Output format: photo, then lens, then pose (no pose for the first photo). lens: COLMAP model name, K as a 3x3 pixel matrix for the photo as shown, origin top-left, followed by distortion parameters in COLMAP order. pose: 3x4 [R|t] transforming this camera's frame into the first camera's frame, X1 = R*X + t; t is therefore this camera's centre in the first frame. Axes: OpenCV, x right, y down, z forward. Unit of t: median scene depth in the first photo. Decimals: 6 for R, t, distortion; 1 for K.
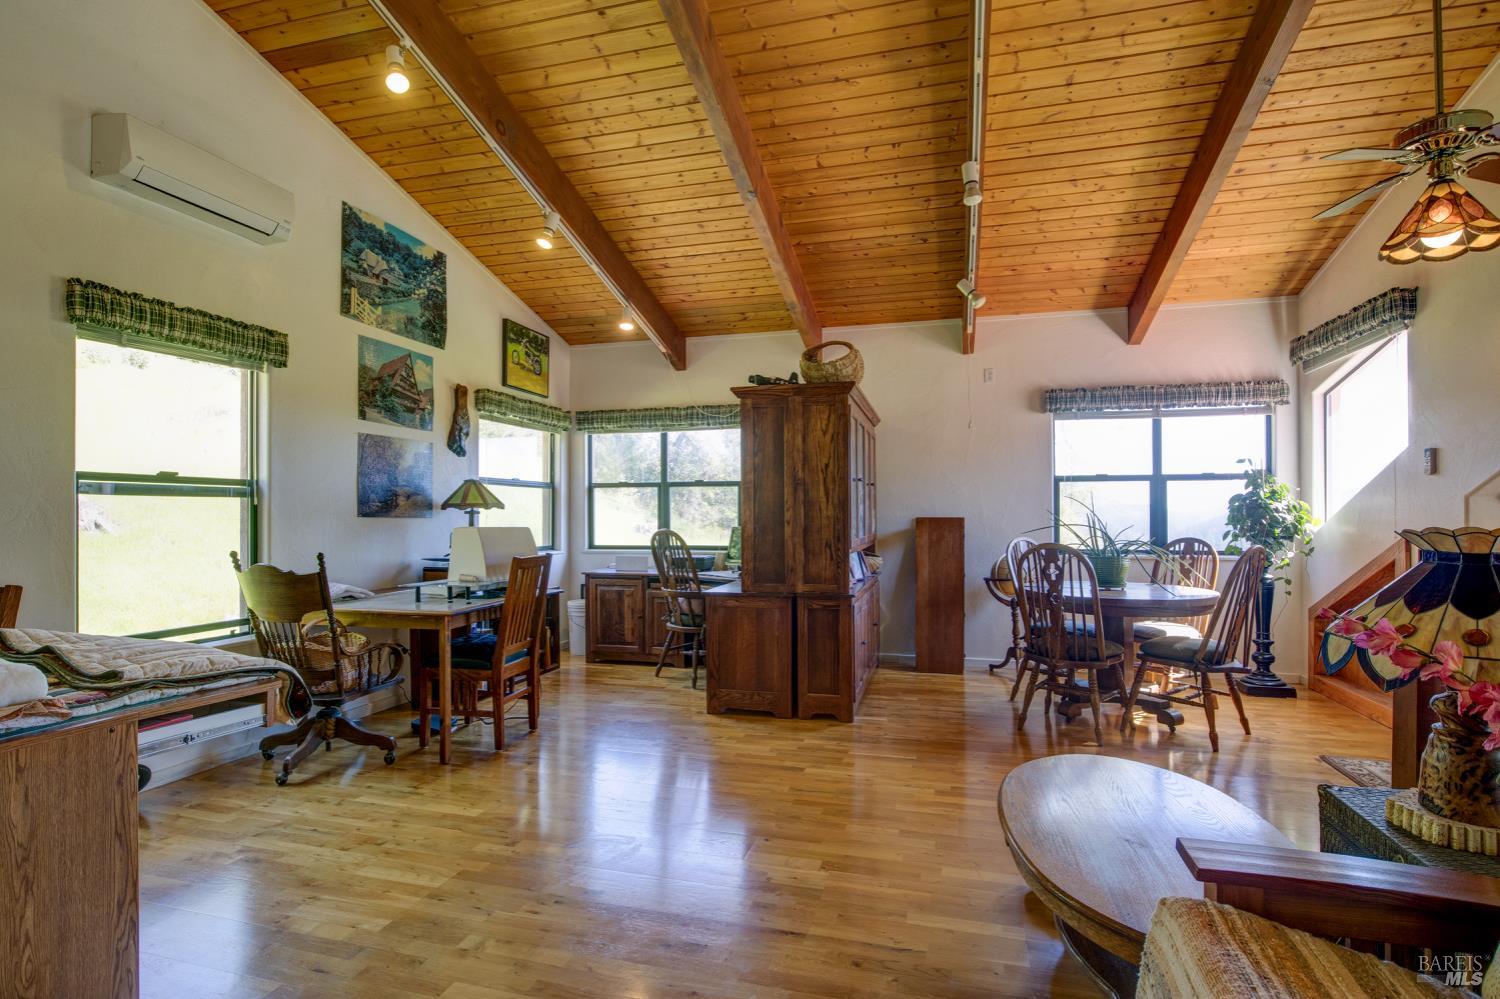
lens RADIAL K [[745.4, 0, 741.2], [0, 745.4, 507.2], [0, 0, 1]] dist [-0.002716, -0.001045]
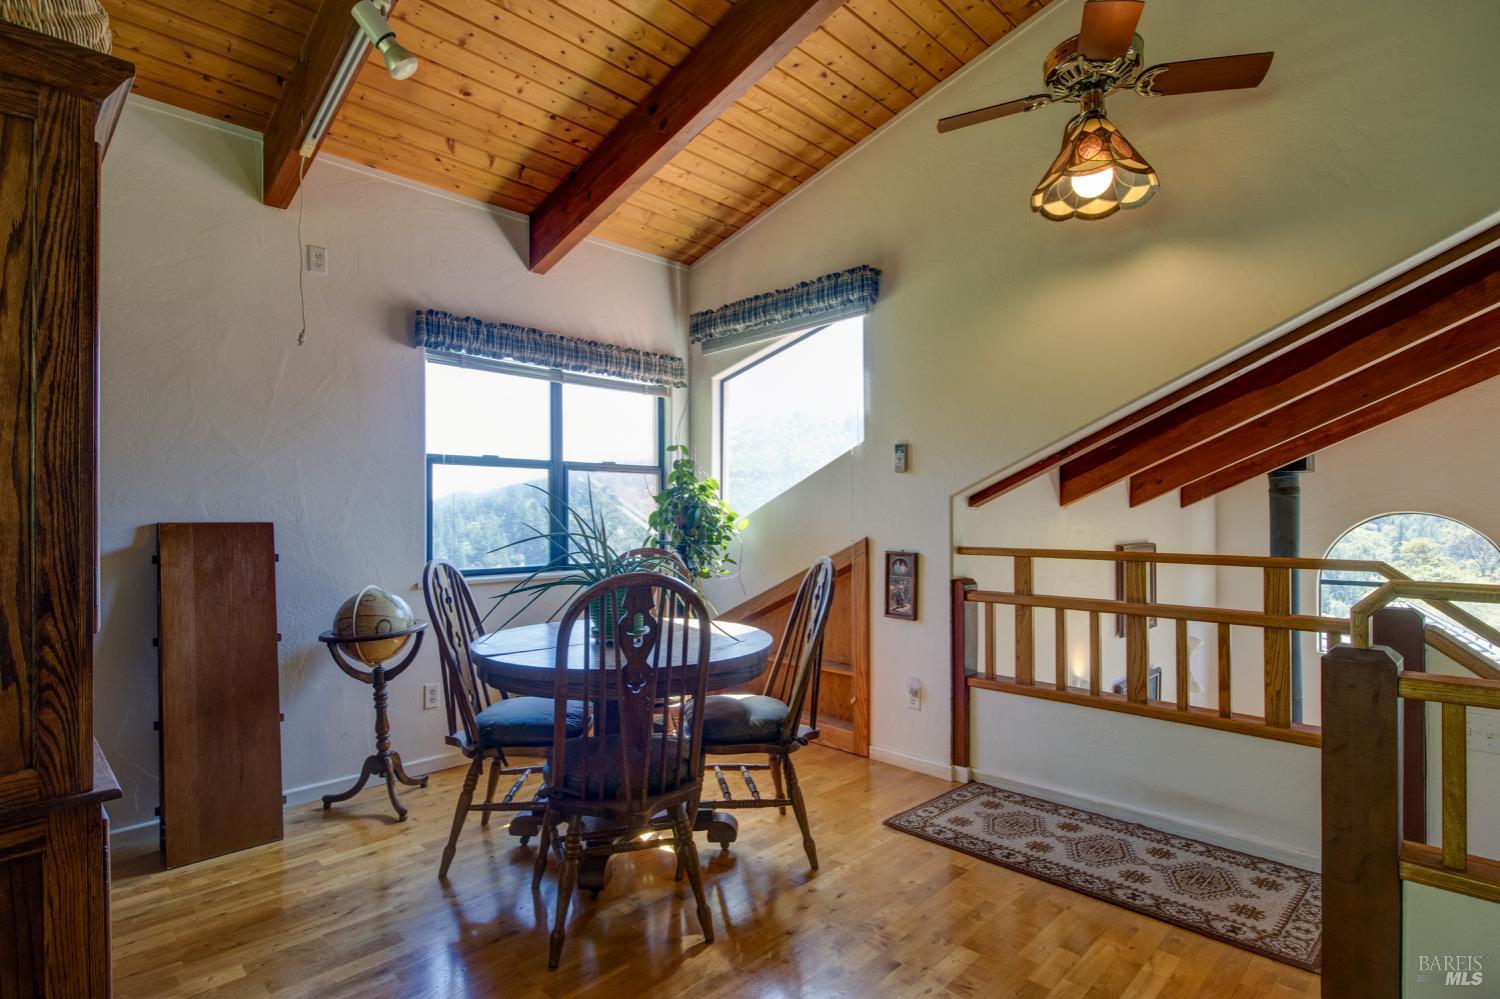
lens RADIAL K [[745.4, 0, 741.2], [0, 745.4, 507.2], [0, 0, 1]] dist [-0.002716, -0.001045]
pose [[0.485271, 0.008571, 0.874322, 0.011257], [-0.006960, 0.999958, -0.005940, 0.004687], [-0.874336, -0.003203, 0.485311, 0.504870]]
